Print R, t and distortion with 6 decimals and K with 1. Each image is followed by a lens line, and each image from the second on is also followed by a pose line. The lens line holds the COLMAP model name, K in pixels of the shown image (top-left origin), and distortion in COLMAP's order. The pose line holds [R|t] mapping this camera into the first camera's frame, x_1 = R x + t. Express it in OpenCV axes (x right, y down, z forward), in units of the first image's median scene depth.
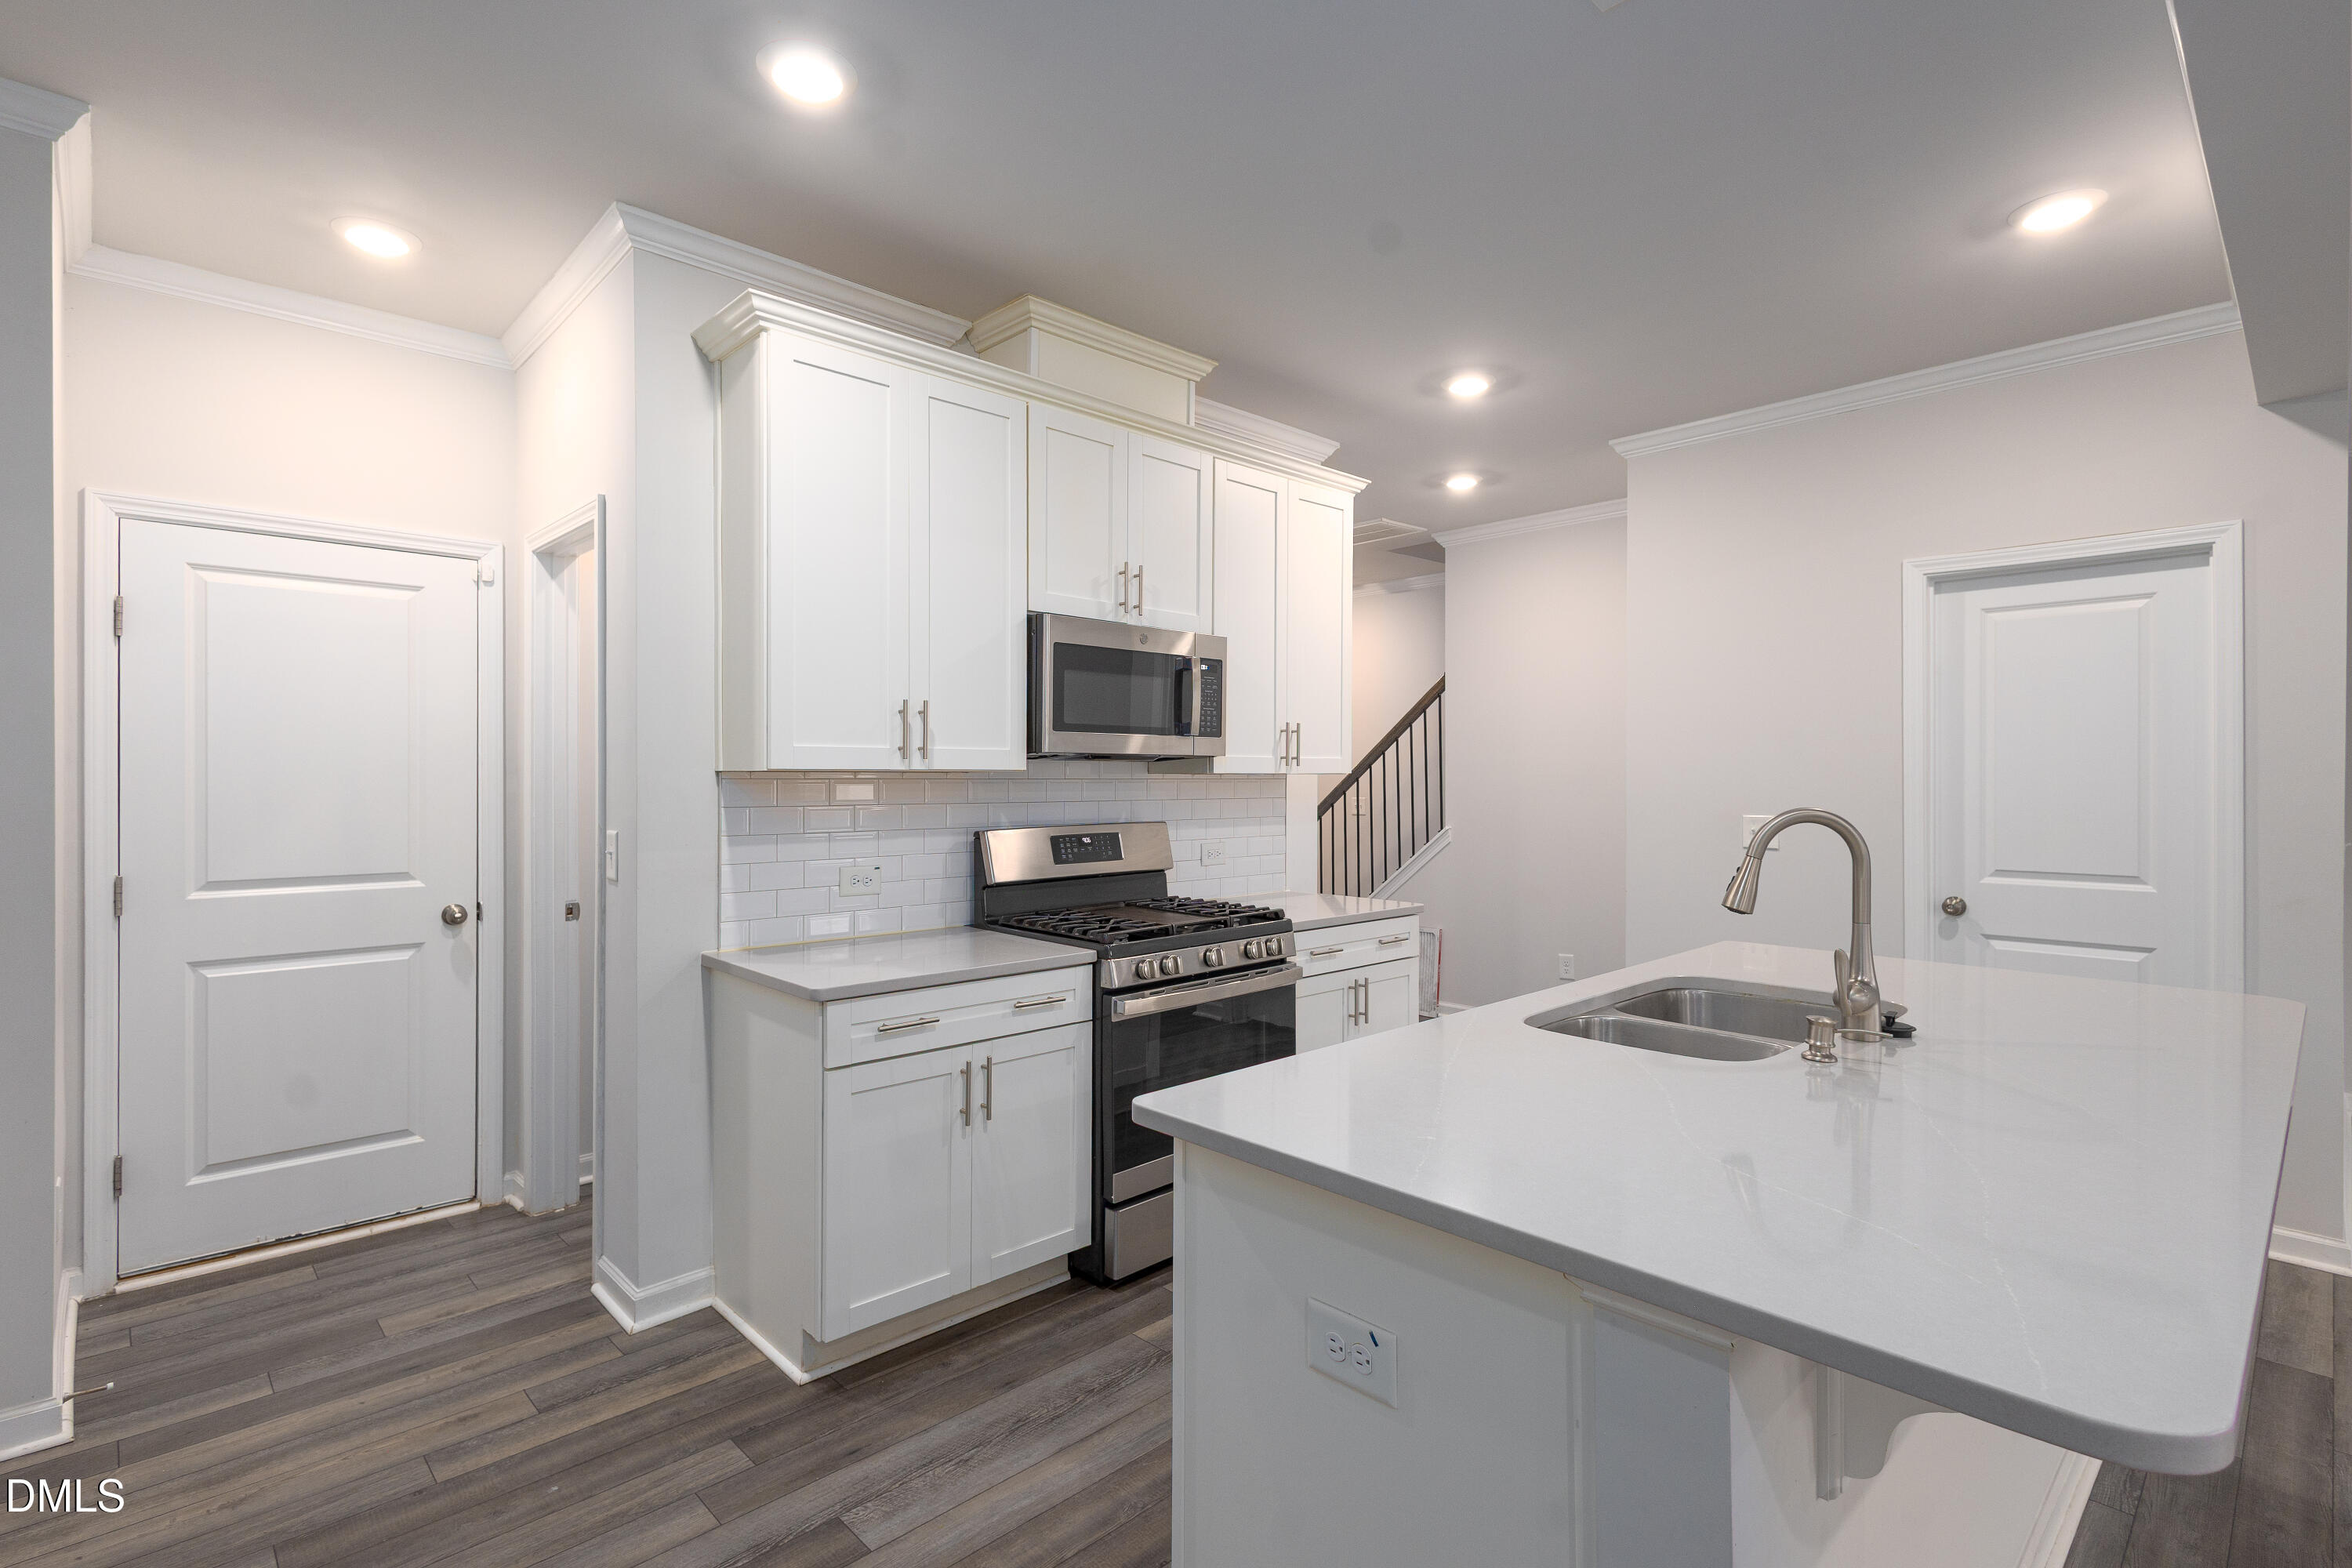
lens RADIAL K [[1094.8, 0, 1157.1], [0, 1094.8, 776.6], [0, 0, 1]] dist [0.008076, -0.002294]
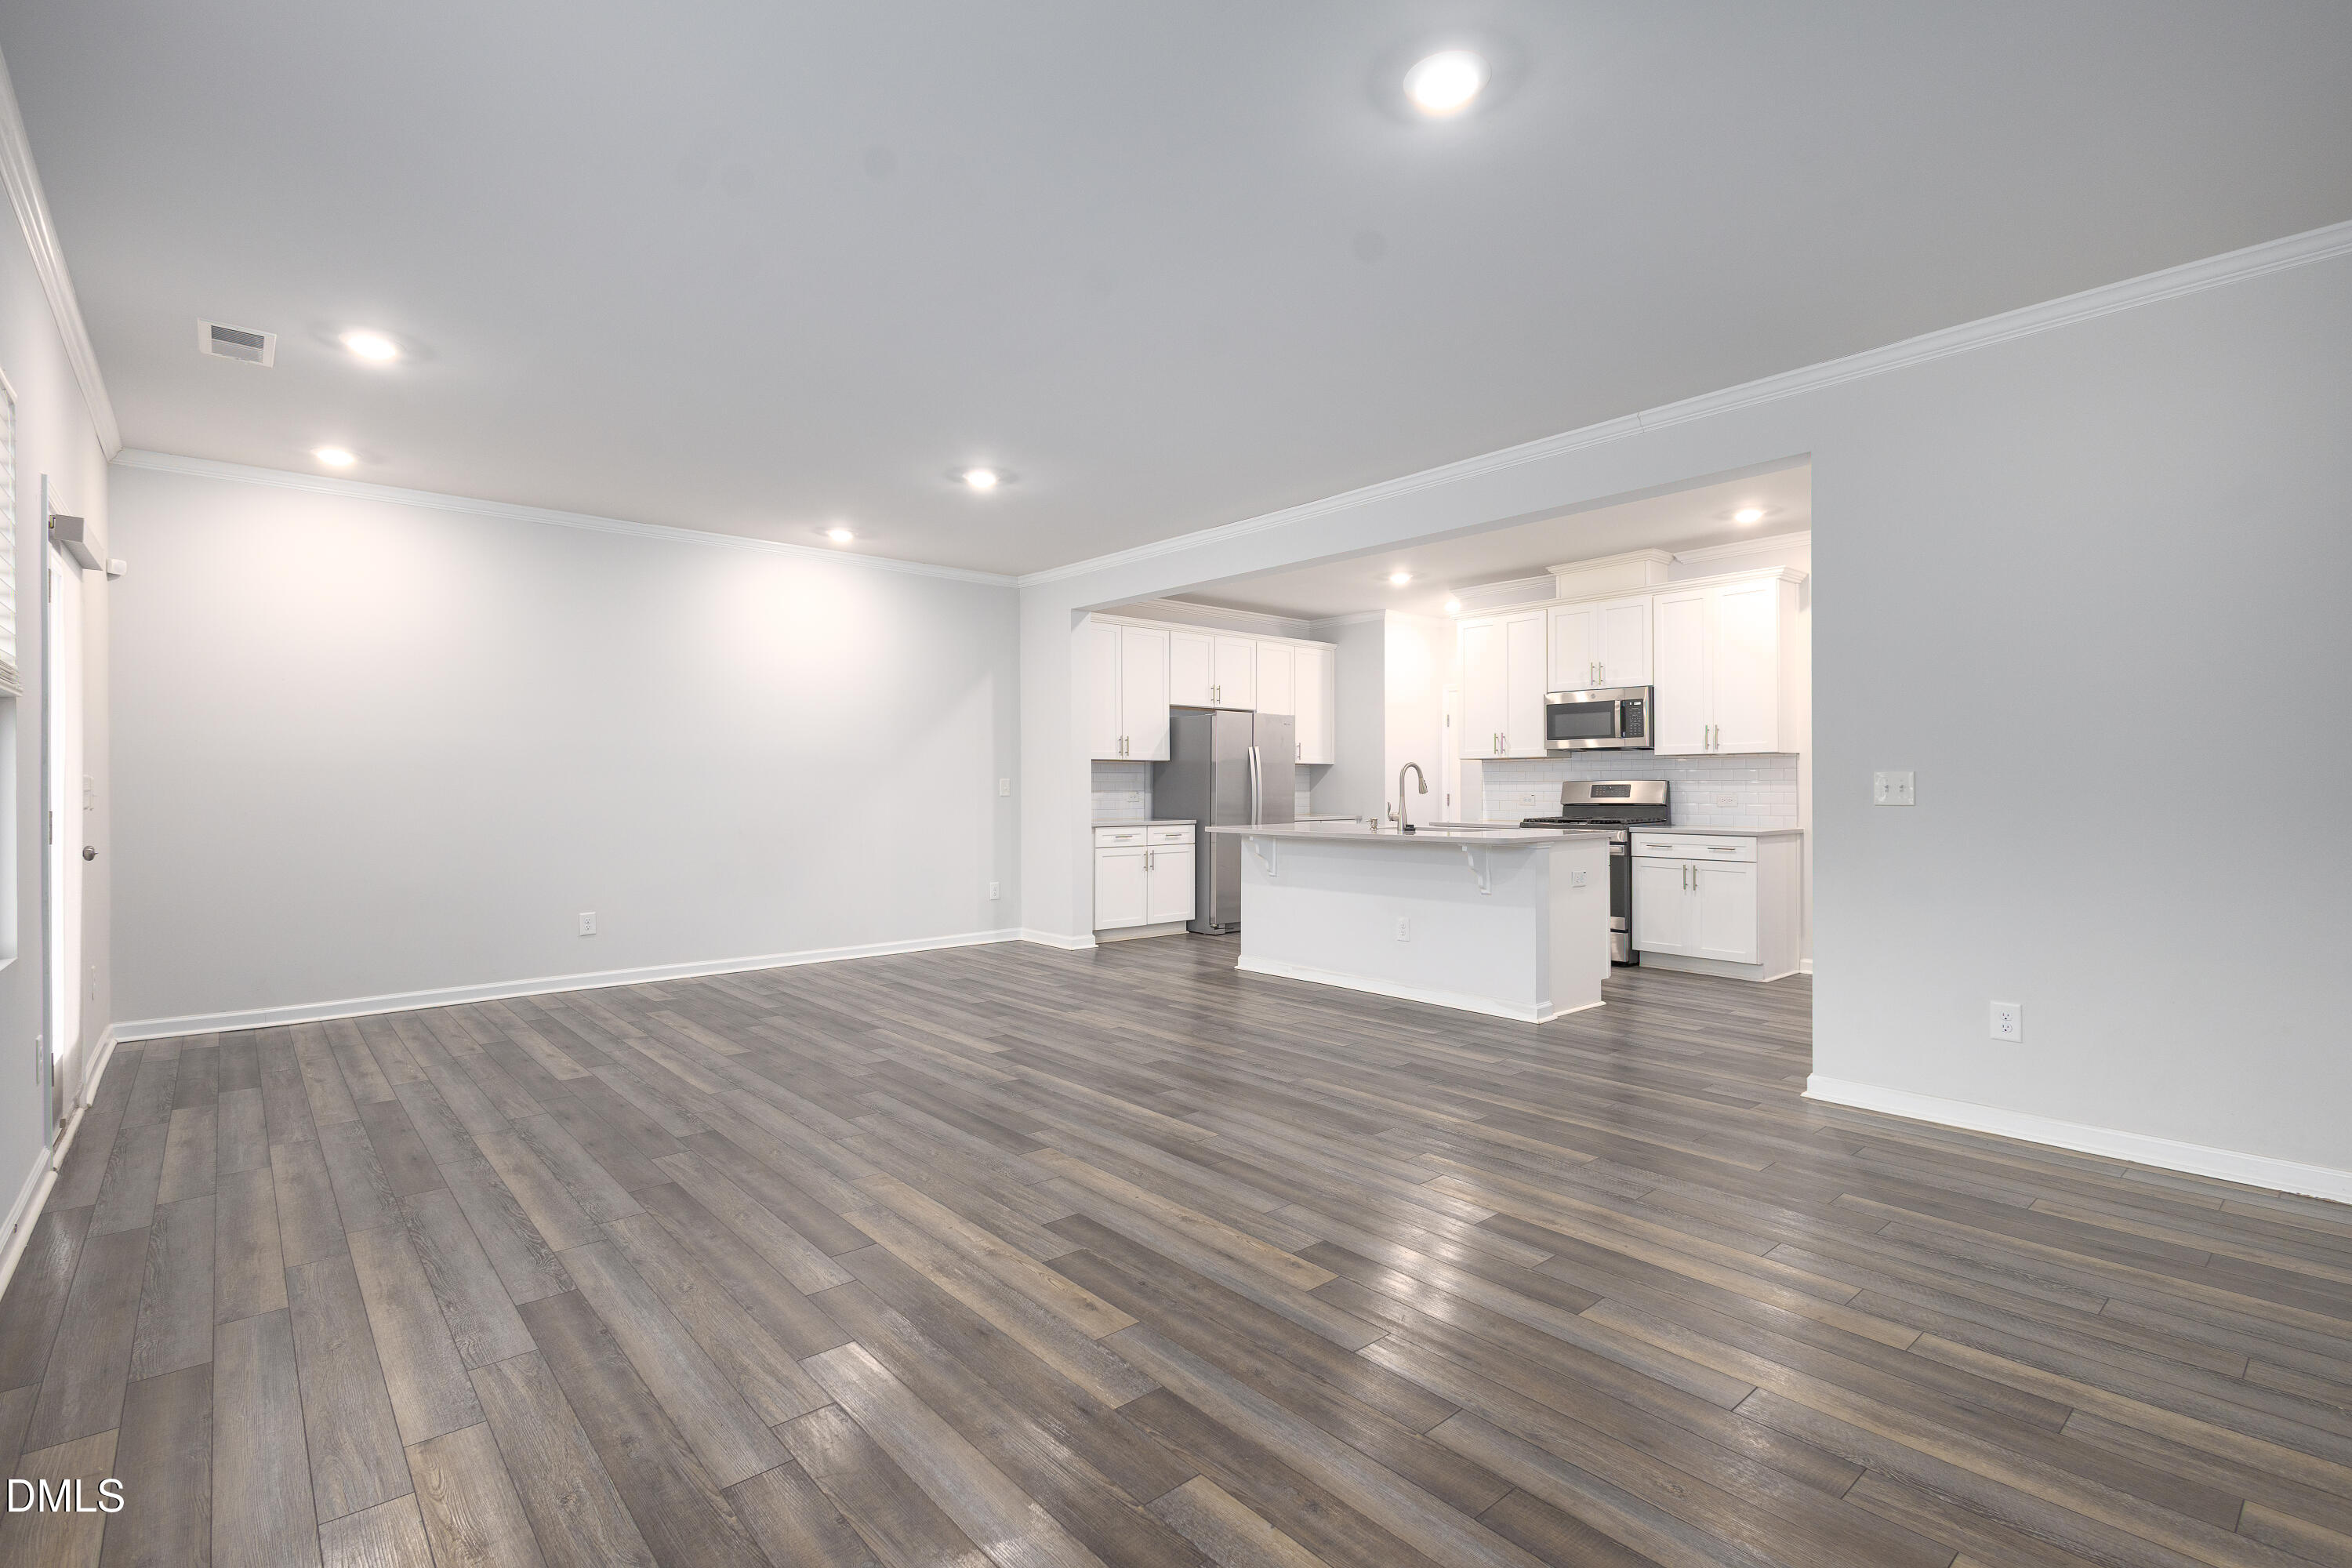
lens RADIAL K [[1094.8, 0, 1170.7], [0, 1094.8, 785.2], [0, 0, 1]] dist [0.008076, -0.002294]
pose [[-0.040545, -0.000922, -0.999177, 2.271471], [0.003722, 0.999992, -0.001074, 0.055546], [0.999171, -0.003763, -0.040541, 0.227556]]
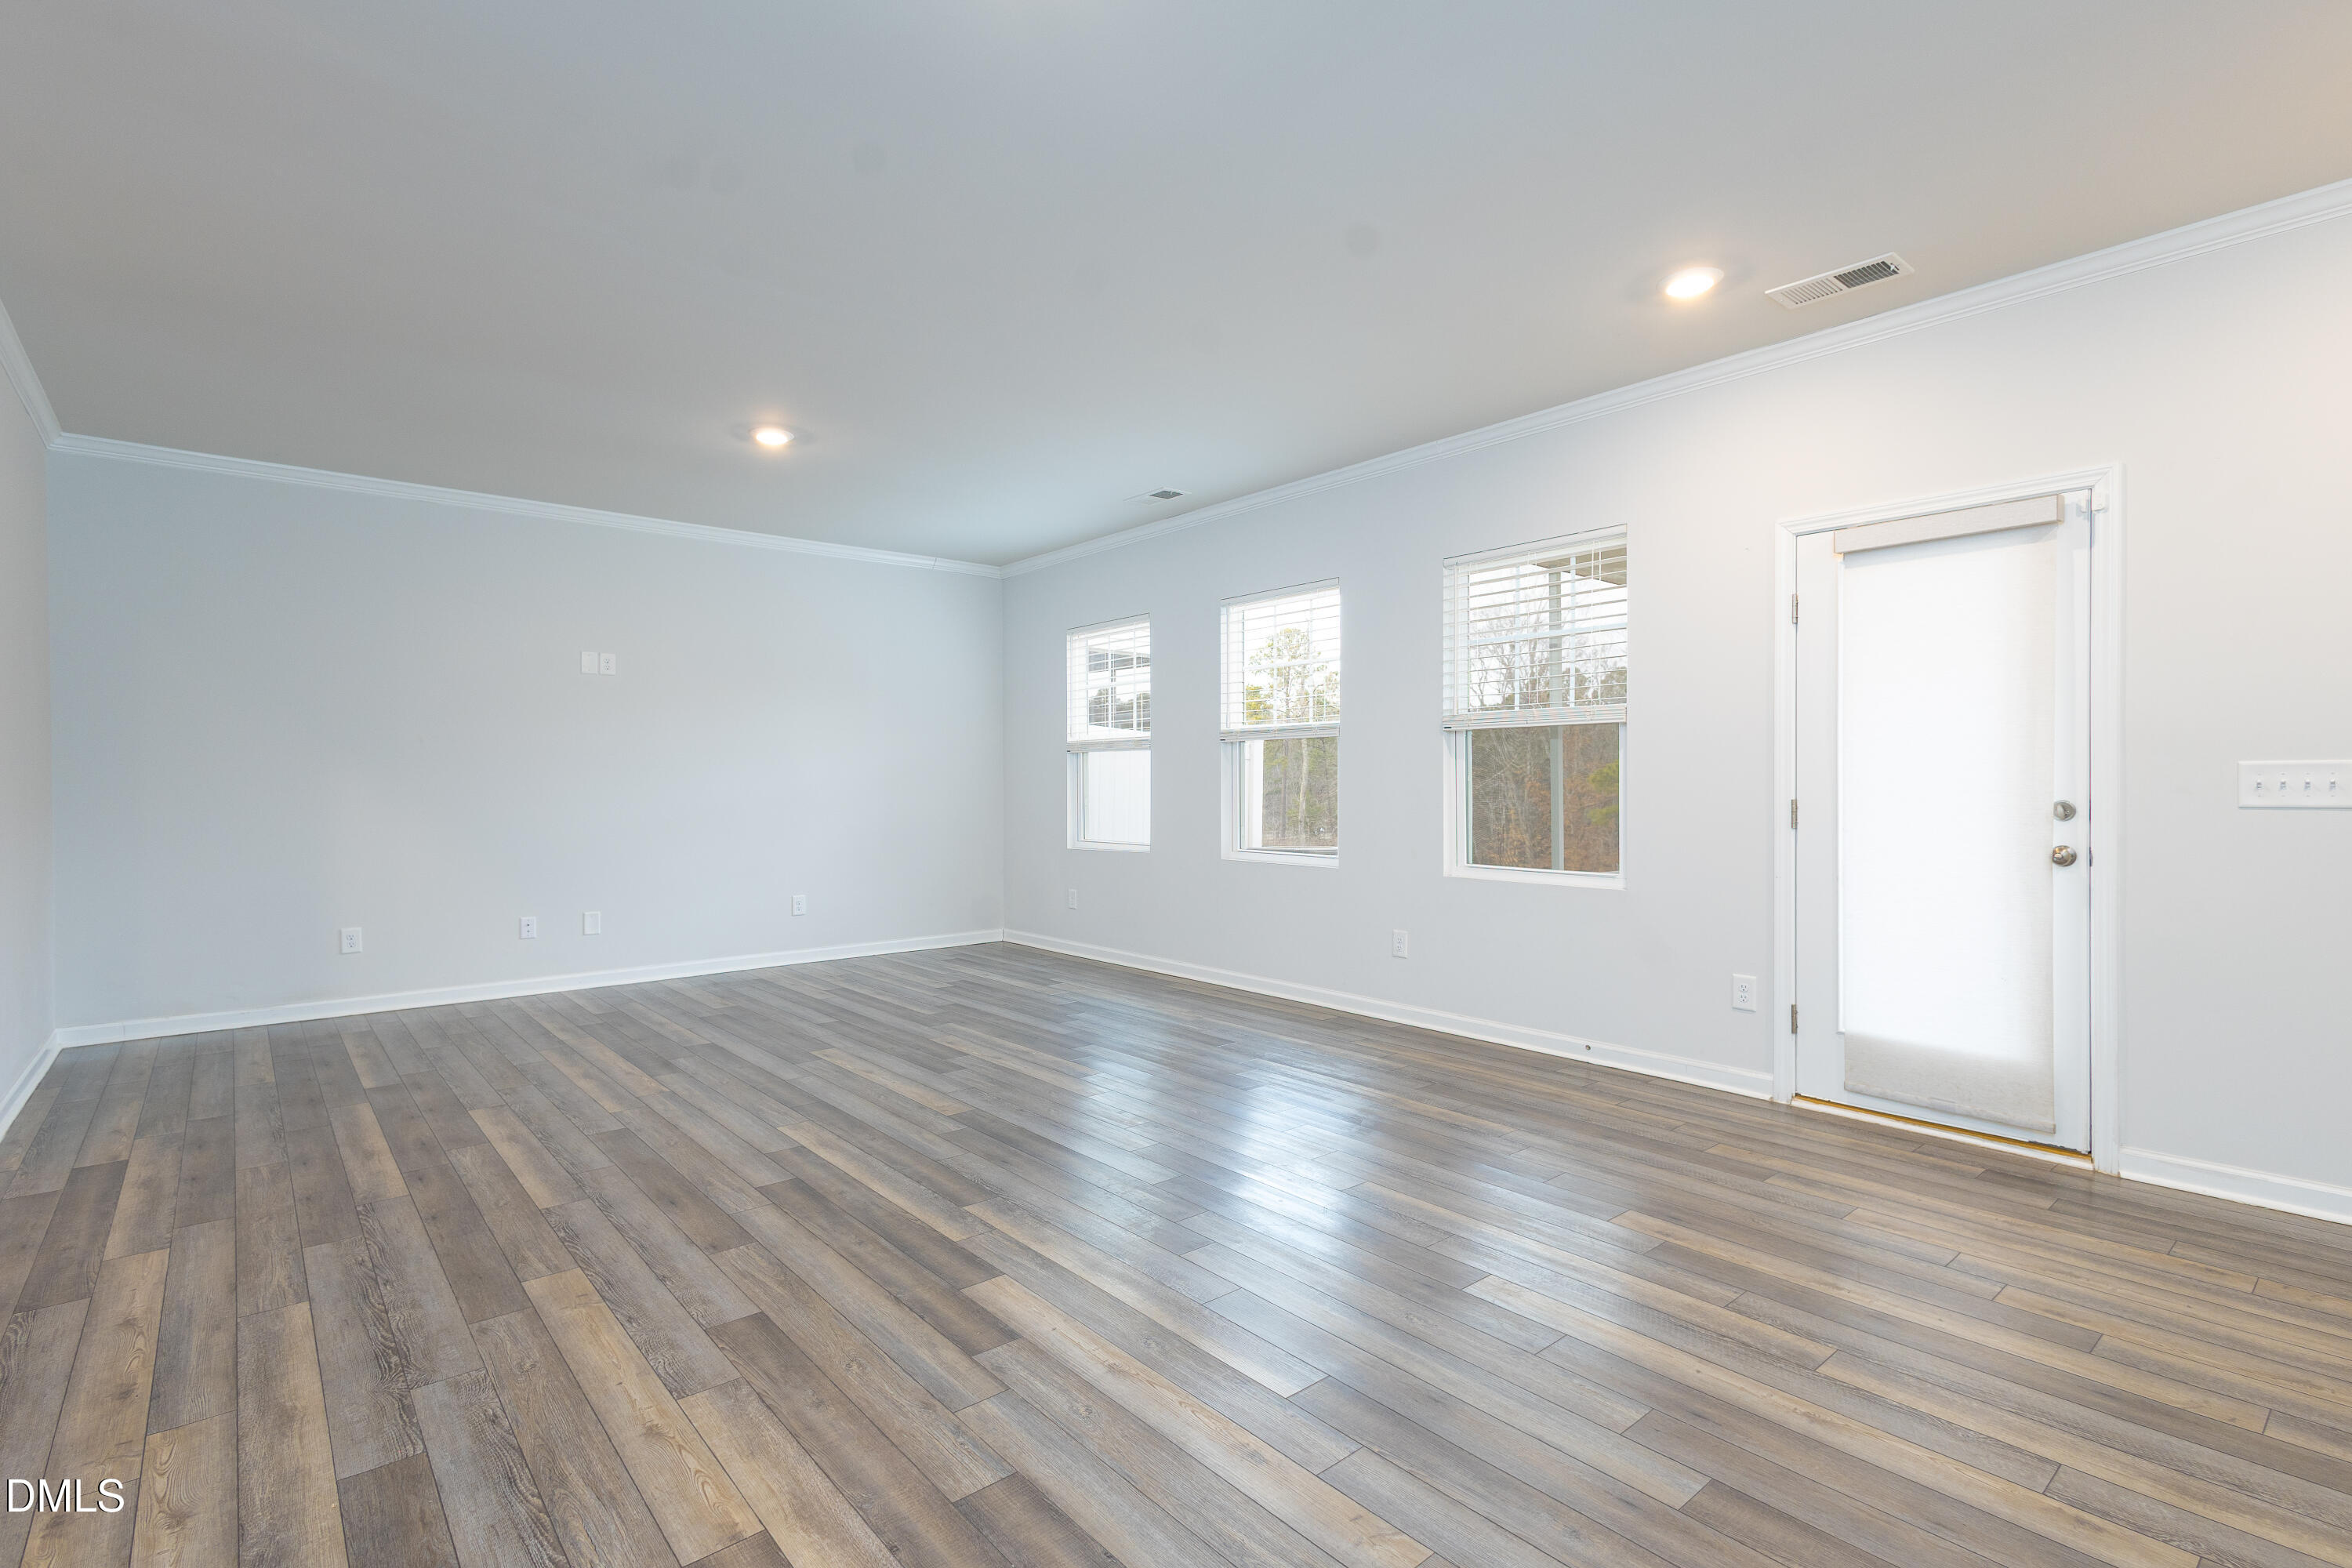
lens RADIAL K [[1094.8, 0, 1150.1], [0, 1094.8, 793.1], [0, 0, 1]] dist [0.008076, -0.002294]
pose [[0.063904, -0.014328, 0.997853, 0.070050], [0.001759, 0.999897, 0.014245, 0.049904], [-0.997954, 0.000845, 0.063923, -0.223650]]
